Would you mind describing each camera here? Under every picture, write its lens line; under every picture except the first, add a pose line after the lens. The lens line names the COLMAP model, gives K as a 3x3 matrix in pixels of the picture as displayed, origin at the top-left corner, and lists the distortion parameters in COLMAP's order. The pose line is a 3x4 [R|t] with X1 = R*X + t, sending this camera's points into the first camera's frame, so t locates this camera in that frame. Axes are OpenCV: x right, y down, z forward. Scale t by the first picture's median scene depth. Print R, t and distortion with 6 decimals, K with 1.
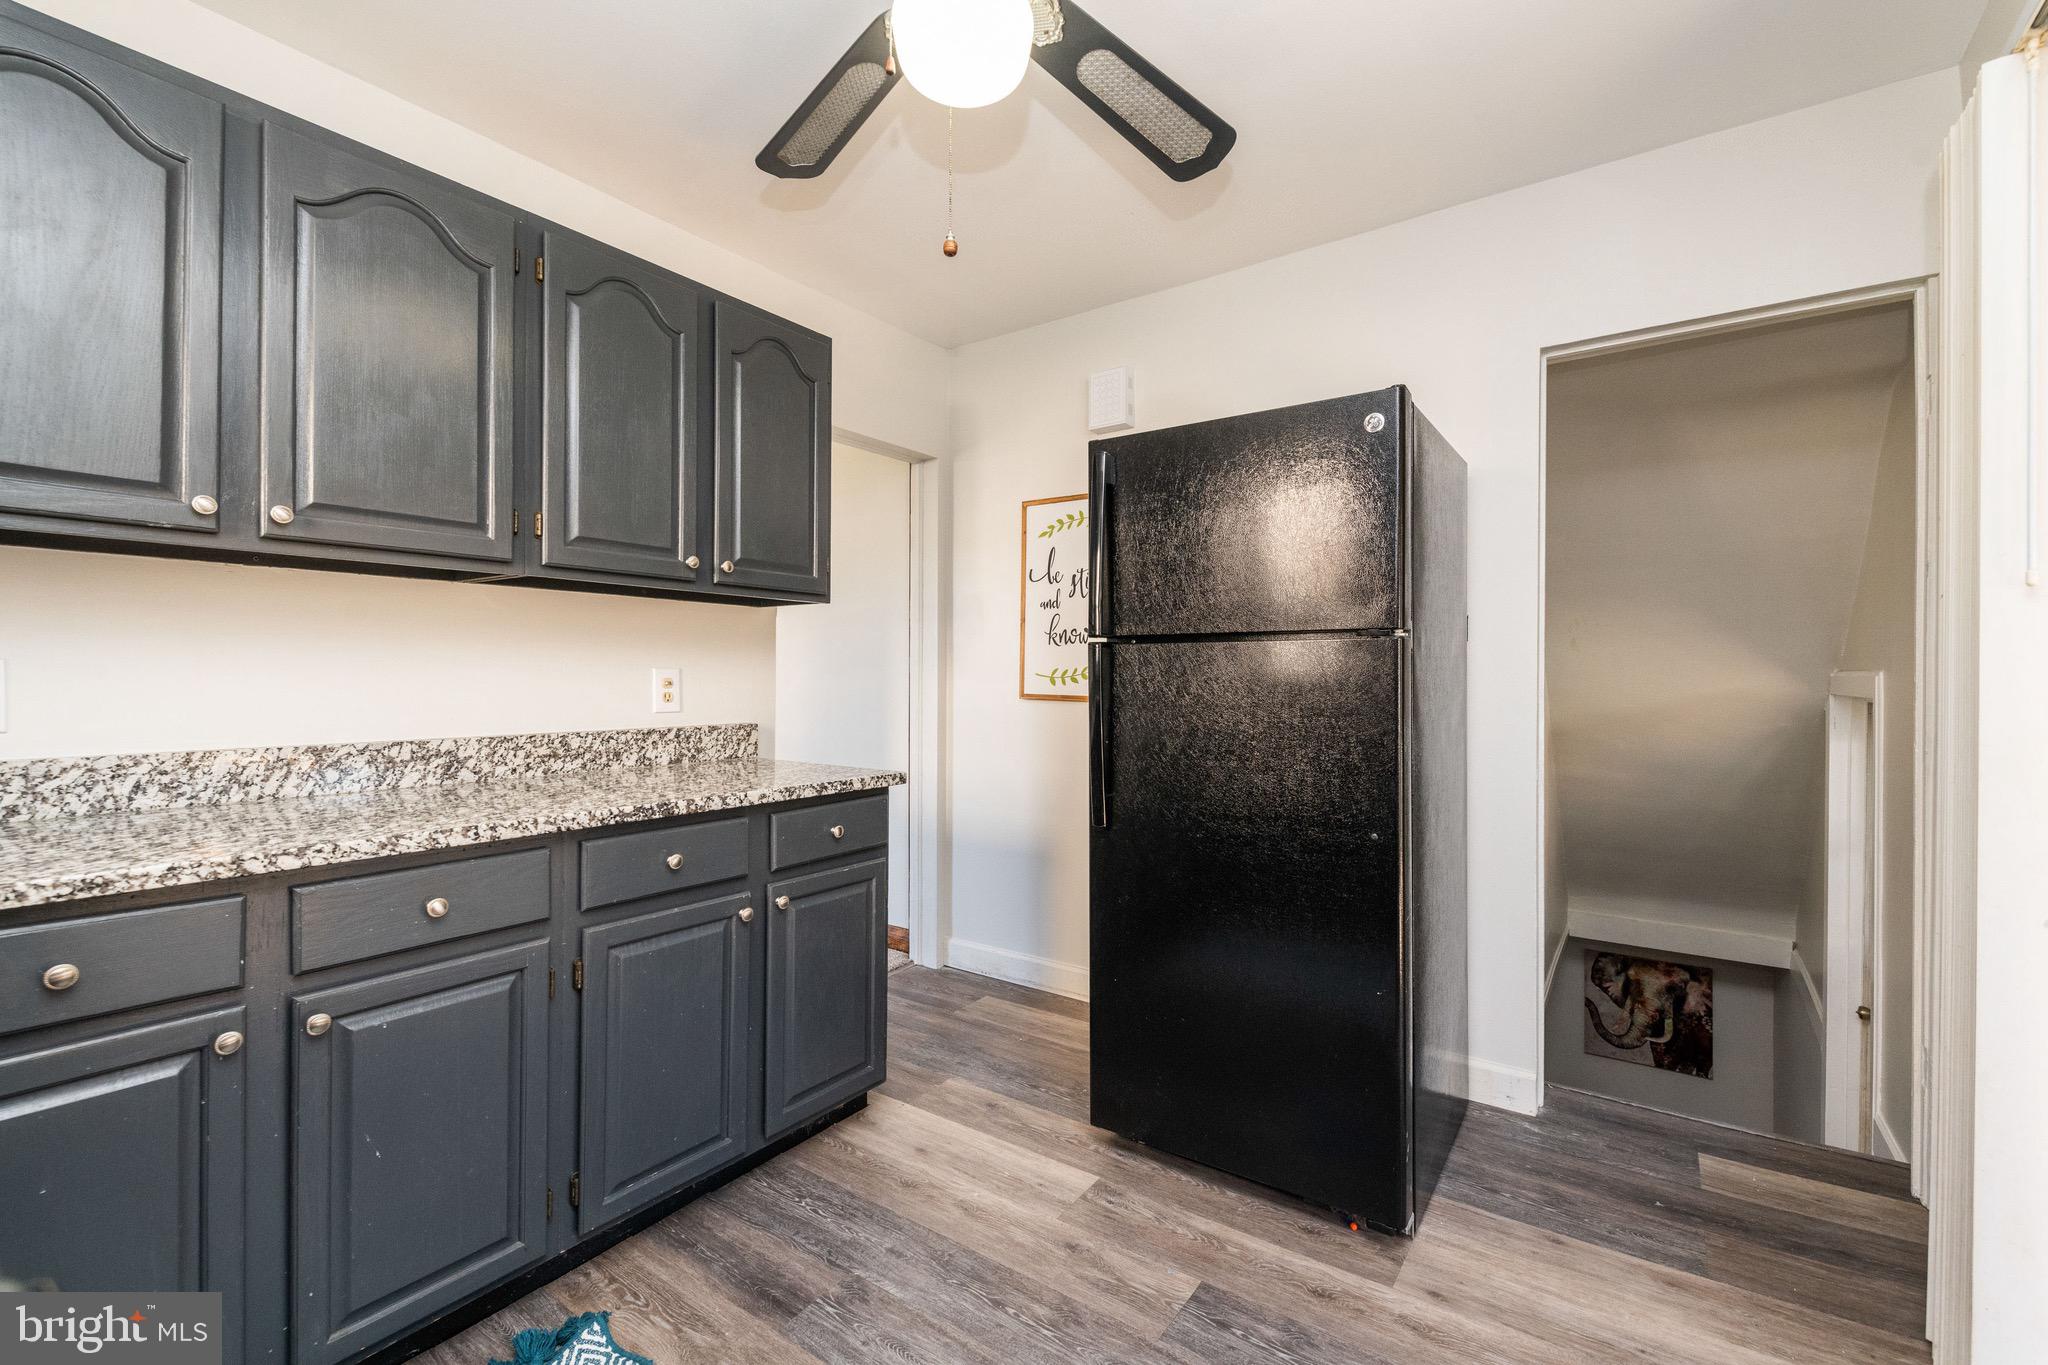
lens RADIAL K [[874.7, 0, 1038.9], [0, 874.7, 670.0], [0, 0, 1]] dist [-0.002073, -0.000600]
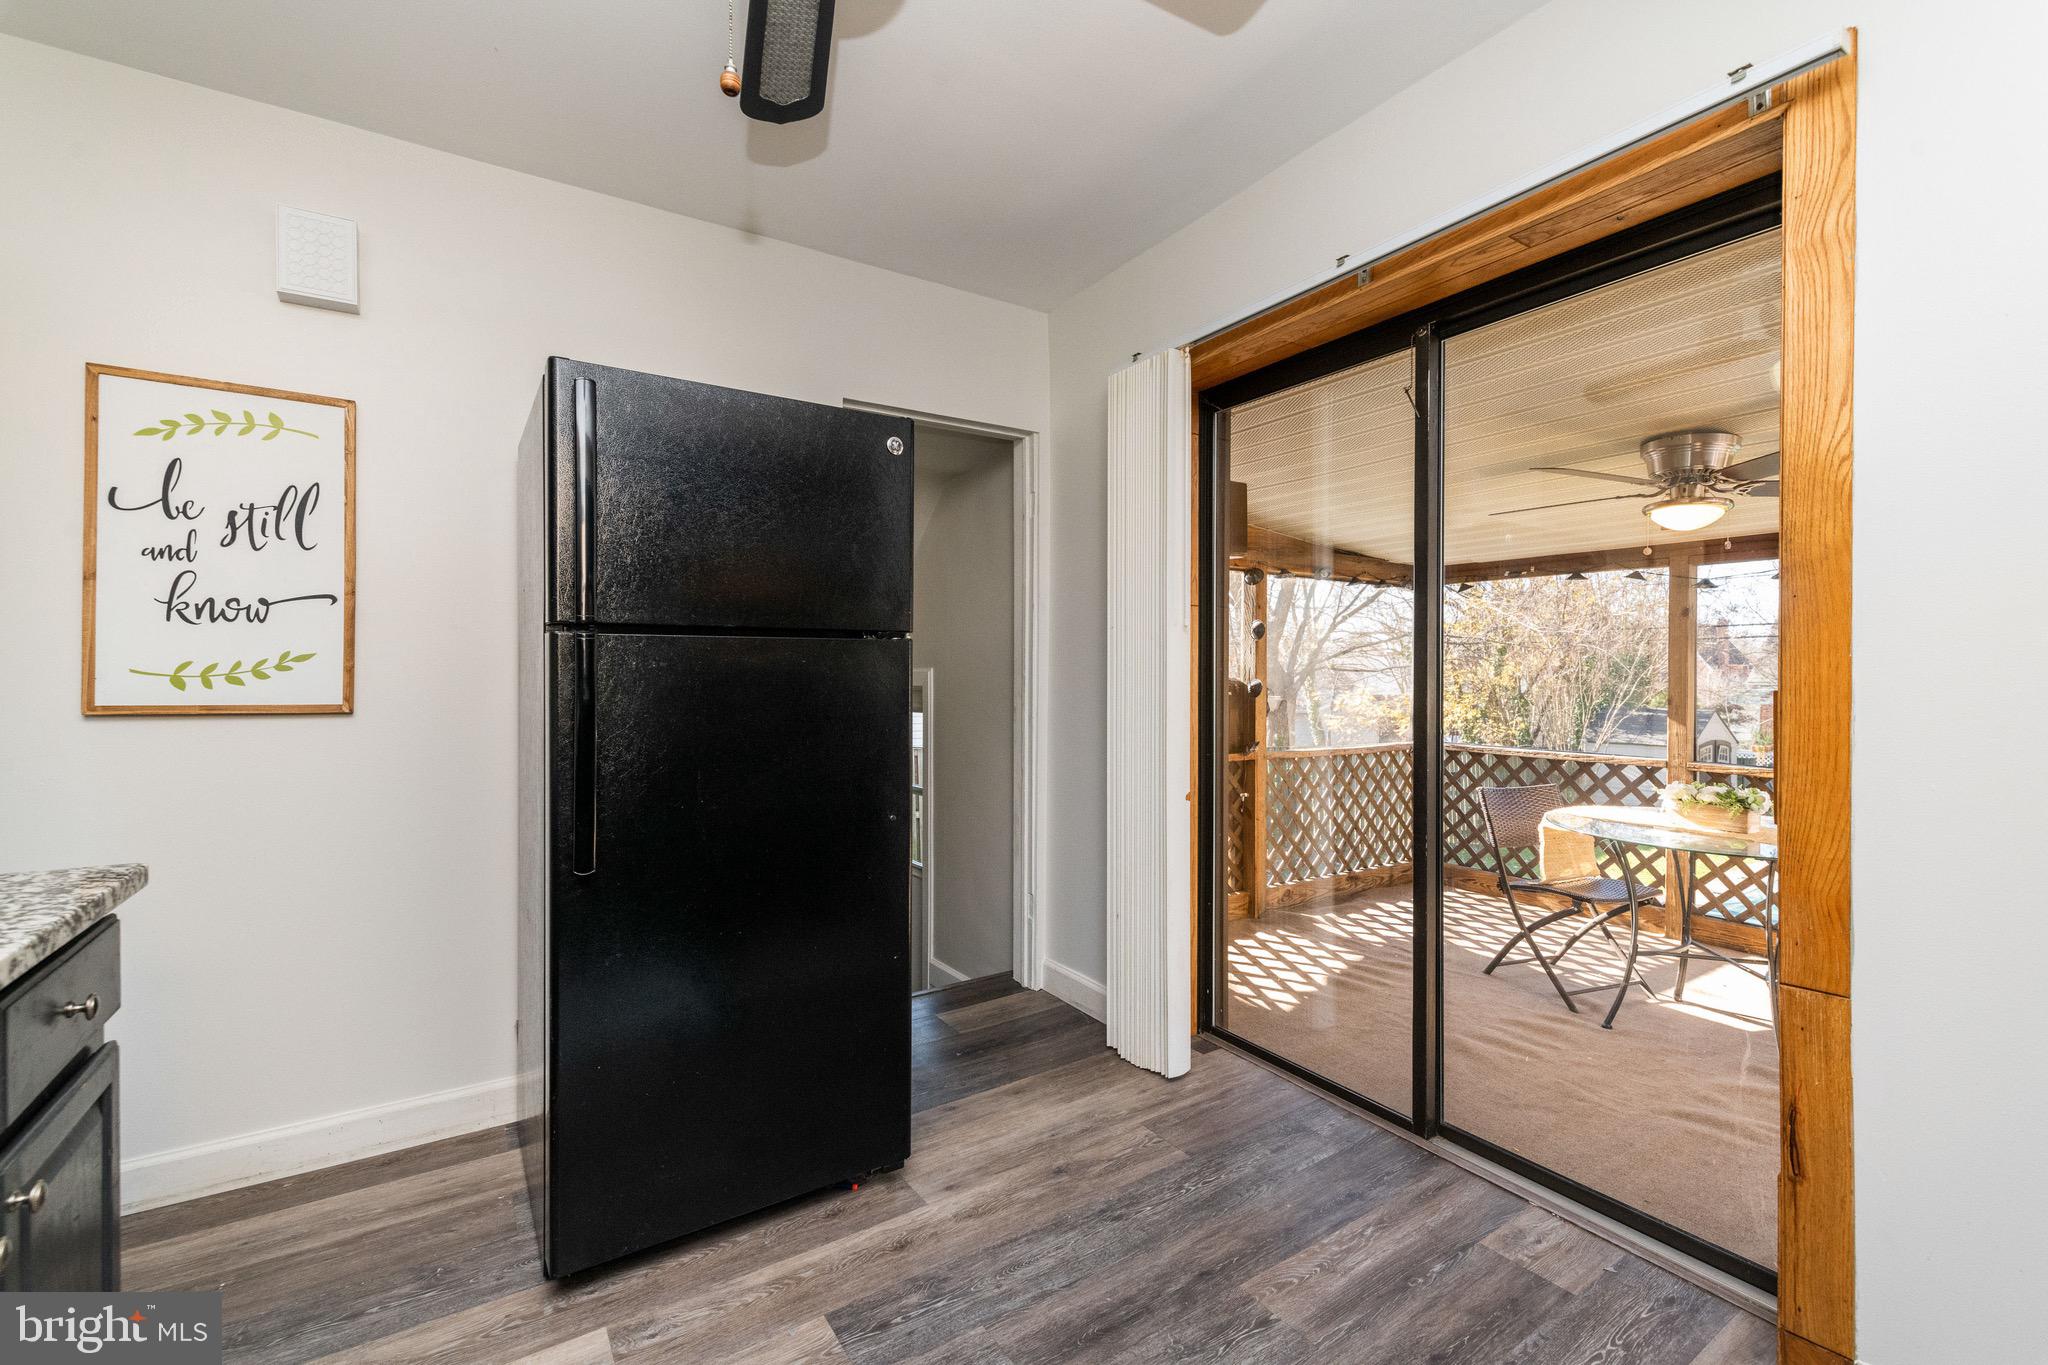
lens RADIAL K [[880.7, 0, 1017.5], [0, 880.7, 665.6], [0, 0, 1]] dist [0.000808, -0.000234]
pose [[0.370601, 0.000674, 0.928792, -0.522521], [-0.005207, 0.999986, 0.001352, -0.004014], [-0.928778, -0.005338, 0.370599, 0.384169]]
